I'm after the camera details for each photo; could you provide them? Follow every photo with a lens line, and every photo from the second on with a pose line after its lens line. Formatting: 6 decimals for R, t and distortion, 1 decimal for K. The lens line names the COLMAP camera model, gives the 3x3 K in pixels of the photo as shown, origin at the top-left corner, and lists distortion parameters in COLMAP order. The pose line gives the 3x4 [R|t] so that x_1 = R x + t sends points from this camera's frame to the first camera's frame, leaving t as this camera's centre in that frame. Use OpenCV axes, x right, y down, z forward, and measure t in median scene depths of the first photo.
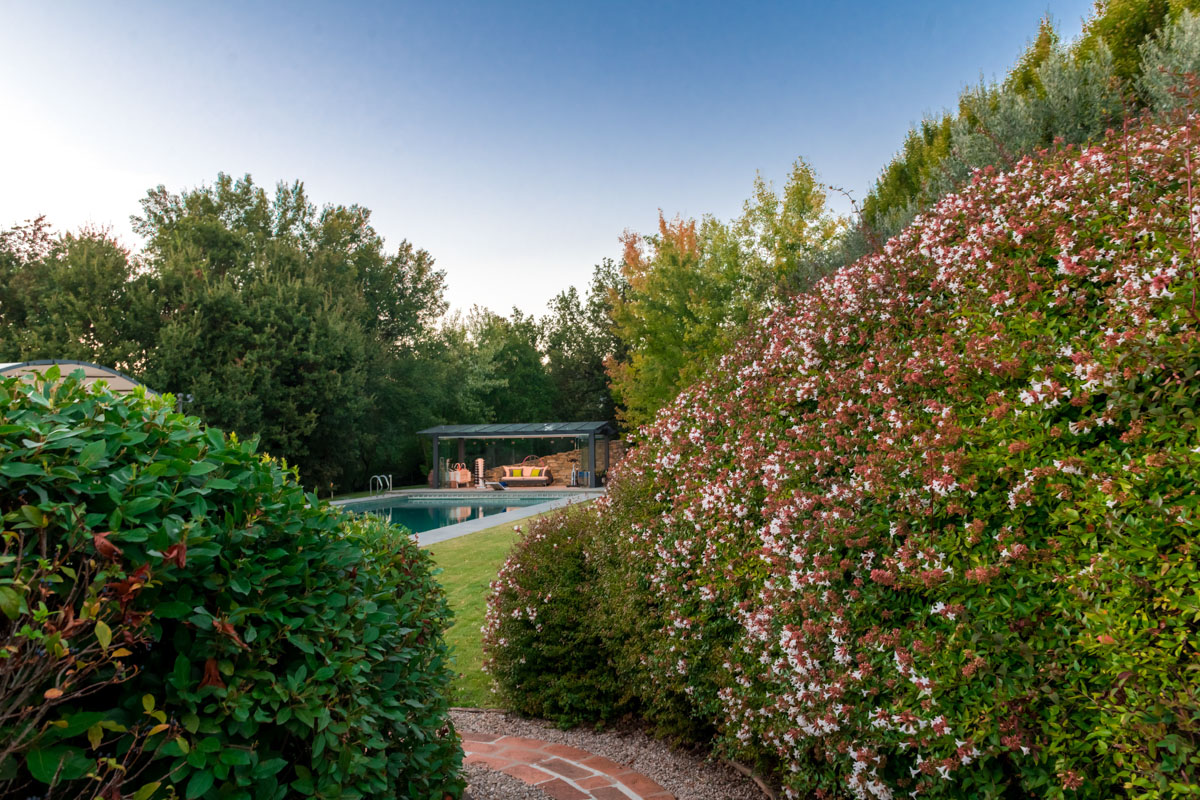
lens RADIAL K [[786.9, 0, 600.0], [0, 786.9, 400.0], [0, 0, 1]] dist [0.004349, 0.000106]
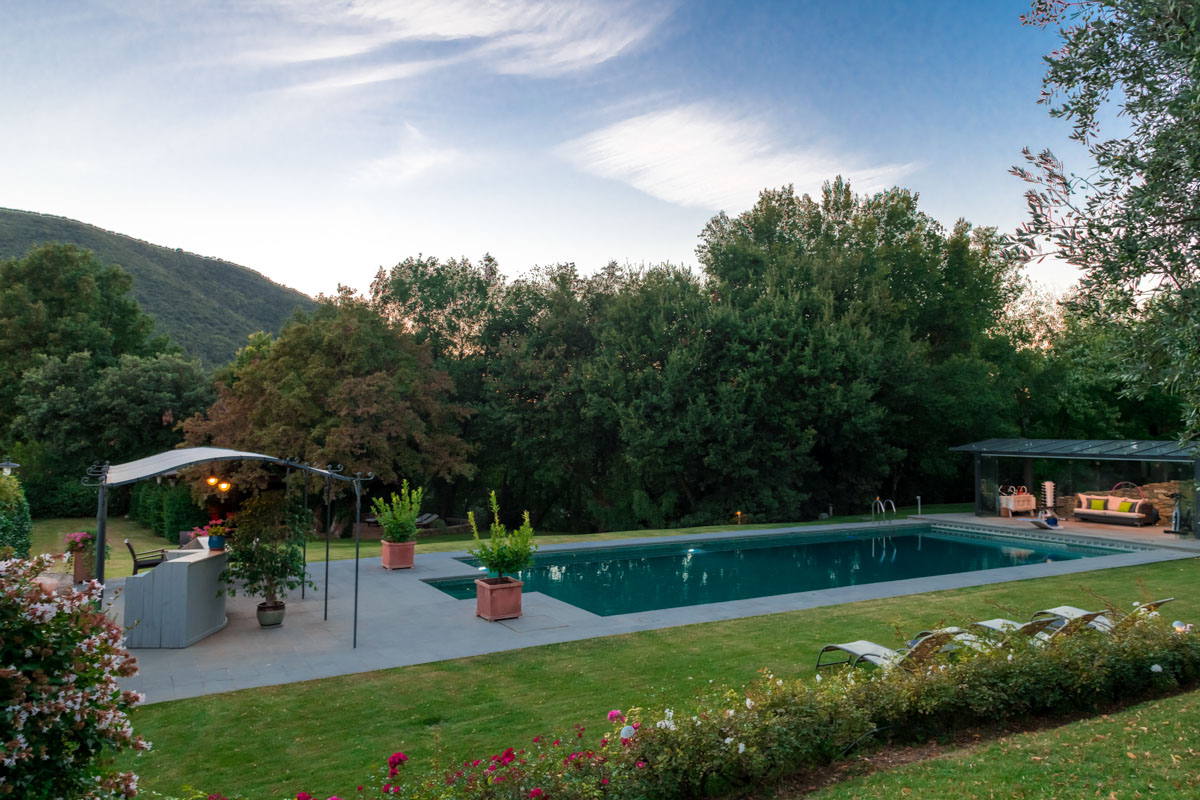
lens RADIAL K [[786.9, 0, 600.0], [0, 786.9, 400.0], [0, 0, 1]] dist [0.004349, 0.000106]
pose [[0.661089, -0.007500, -0.750270, 0.149868], [0.029397, 0.999441, 0.015912, -0.034400], [0.749732, -0.032575, 0.660940, 0.143747]]
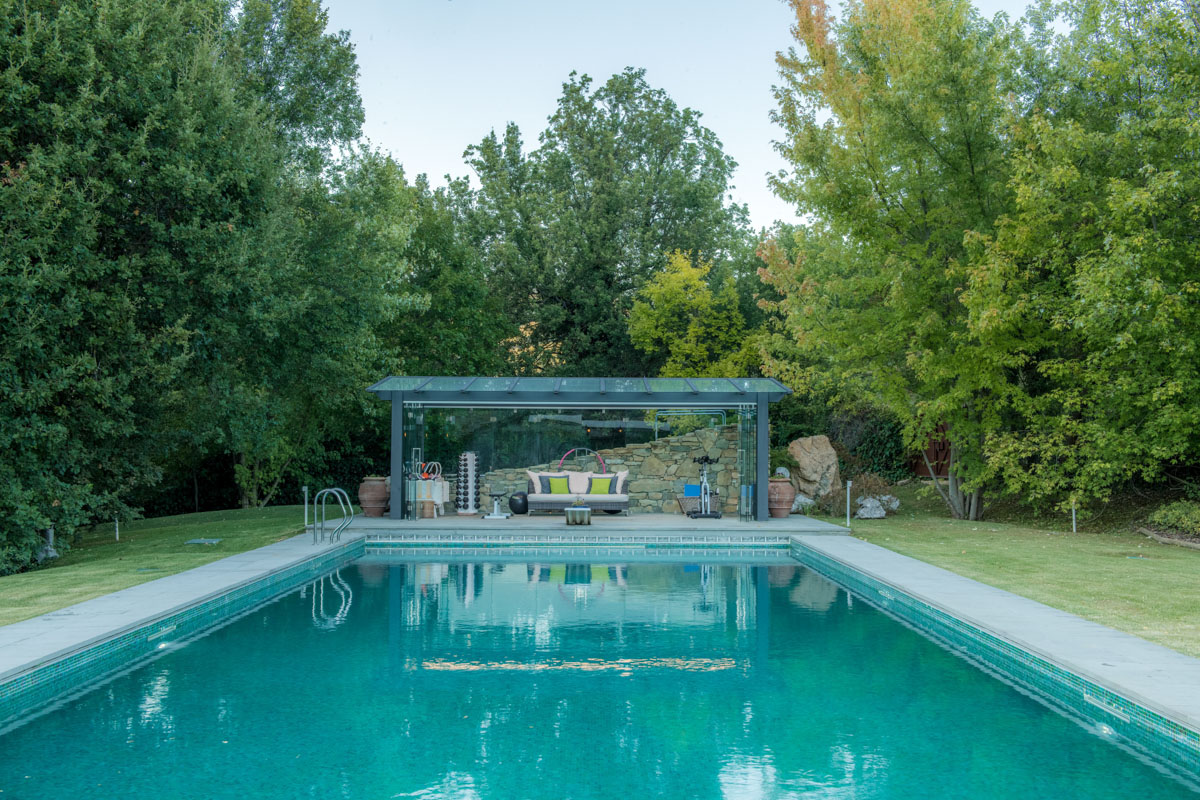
lens RADIAL K [[1276.9, 0, 600.0], [0, 1276.9, 400.0], [0, 0, 1]] dist [0.011394, 0.011385]
pose [[0.978497, 0.026028, 0.204613, -0.237322], [-0.030813, 0.999320, 0.020236, 0.027801], [-0.203947, -0.026106, 0.978634, 0.275375]]
